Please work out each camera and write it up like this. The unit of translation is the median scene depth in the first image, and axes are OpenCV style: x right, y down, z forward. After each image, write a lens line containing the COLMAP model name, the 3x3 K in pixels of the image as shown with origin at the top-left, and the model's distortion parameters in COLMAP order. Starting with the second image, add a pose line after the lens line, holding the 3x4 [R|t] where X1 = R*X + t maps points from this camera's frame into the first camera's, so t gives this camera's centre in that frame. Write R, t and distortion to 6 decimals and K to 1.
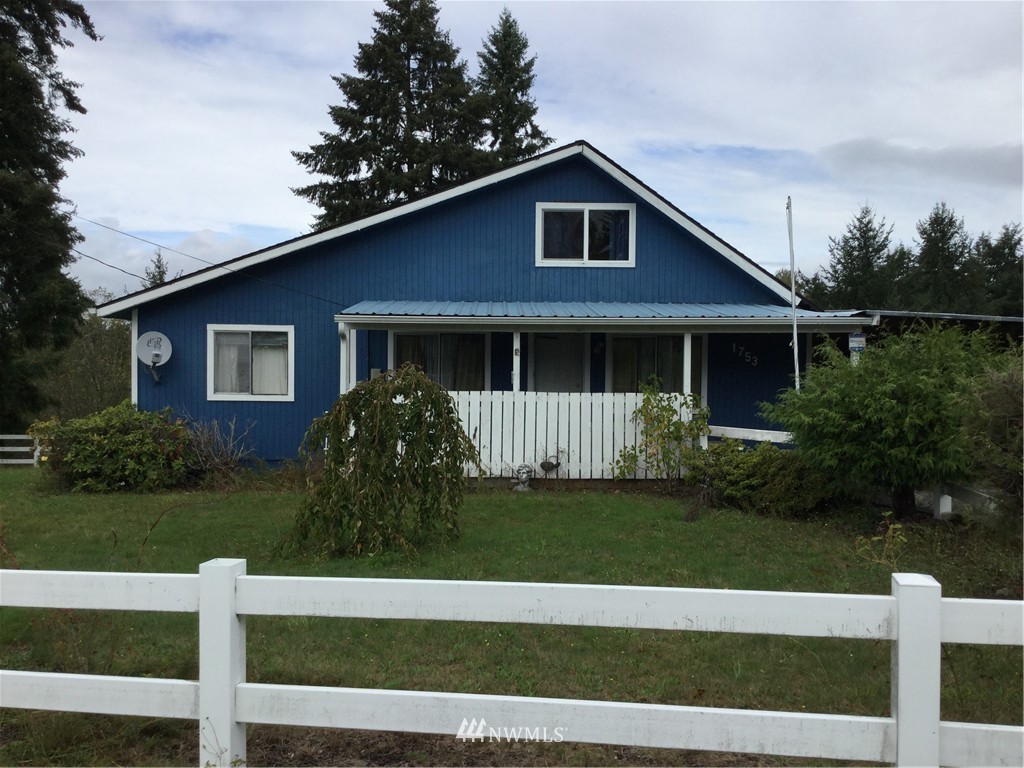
lens RADIAL K [[918.0, 0, 514.0], [0, 918.0, 390.3], [0, 0, 1]] dist [0.098911, -0.188420]
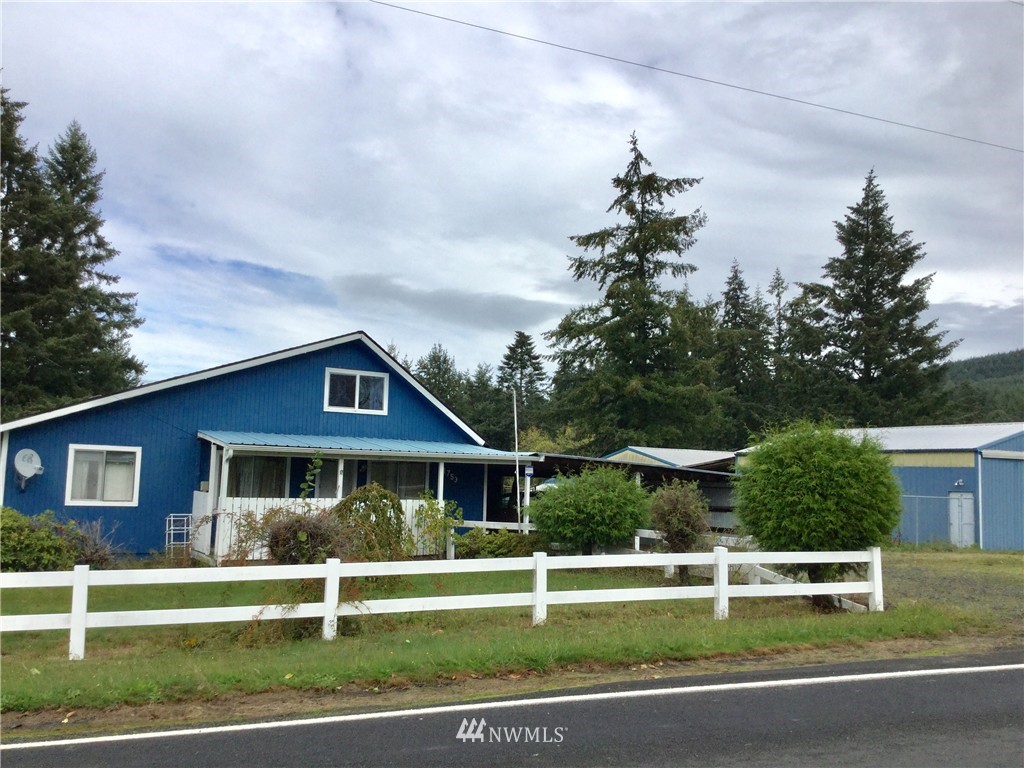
lens RADIAL K [[918.0, 0, 515.4], [0, 918.0, 389.5], [0, 0, 1]] dist [0.098911, -0.188420]
pose [[0.851361, 0.067058, 0.520277, -0.468181], [-0.004941, 0.992777, -0.119873, 0.002896], [-0.524558, 0.099484, 0.845542, -0.375260]]
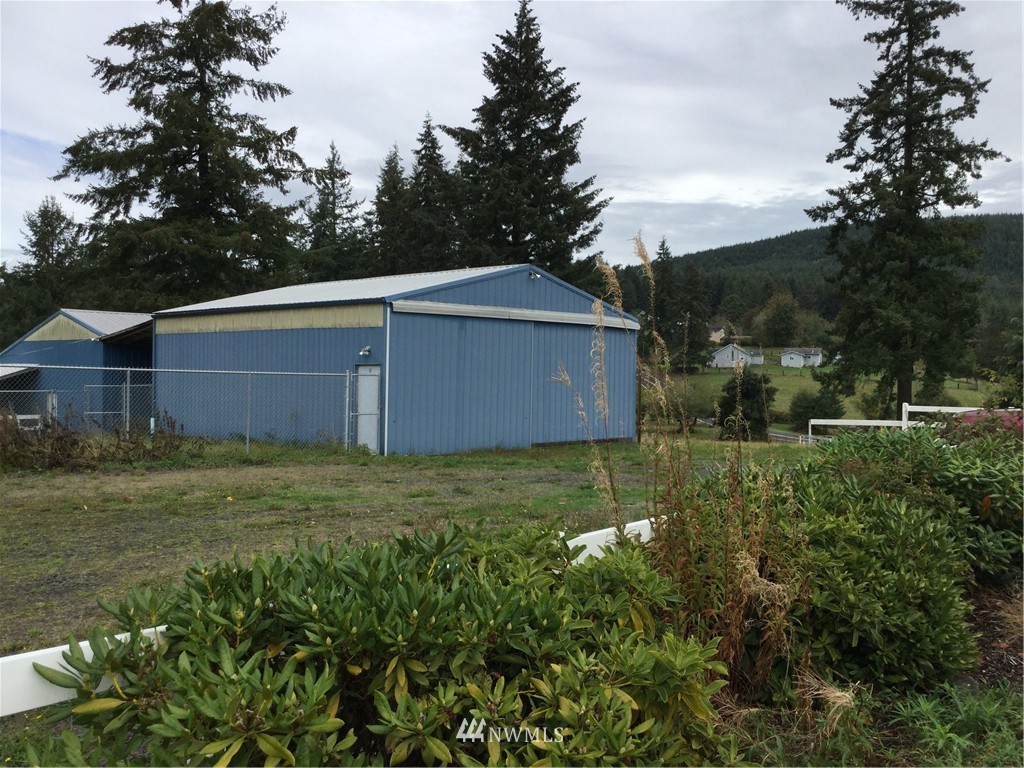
lens RADIAL K [[918.0, 0, 513.0], [0, 918.0, 384.3], [0, 0, 1]] dist [0.098911, -0.188420]
pose [[0.712276, -0.004792, 0.701883, 0.720845], [0.008215, 0.999965, -0.001510, 0.008335], [-0.701852, 0.006841, 0.712290, -0.212488]]
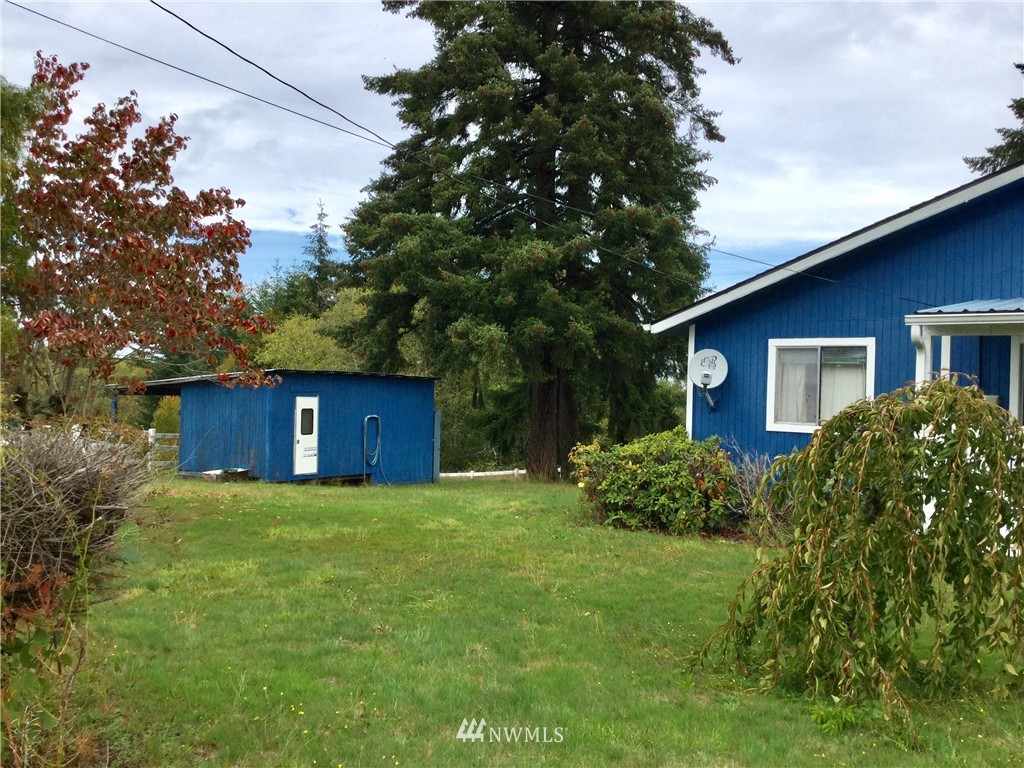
lens RADIAL K [[918.0, 0, 523.8], [0, 918.0, 402.7], [0, 0, 1]] dist [0.098911, -0.188420]
pose [[0.767852, 0.019493, -0.640331, 0.031942], [-0.036339, 0.999253, -0.013158, 0.004604], [0.639596, 0.033372, 0.767986, 0.219504]]
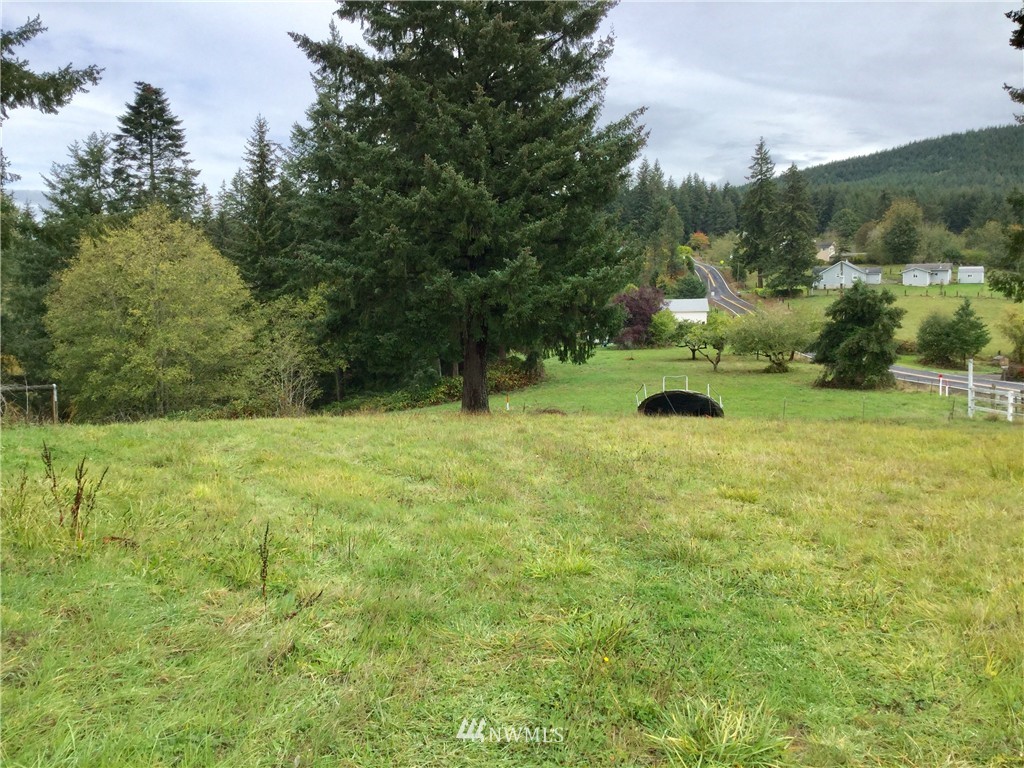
lens RADIAL K [[918.0, 0, 545.0], [0, 918.0, 373.0], [0, 0, 1]] dist [0.098911, -0.188420]
pose [[0.766012, -0.063220, 0.639710, 2.183786], [0.035389, 0.997790, 0.056231, 0.033188], [-0.641852, -0.020434, 0.766557, 0.672656]]
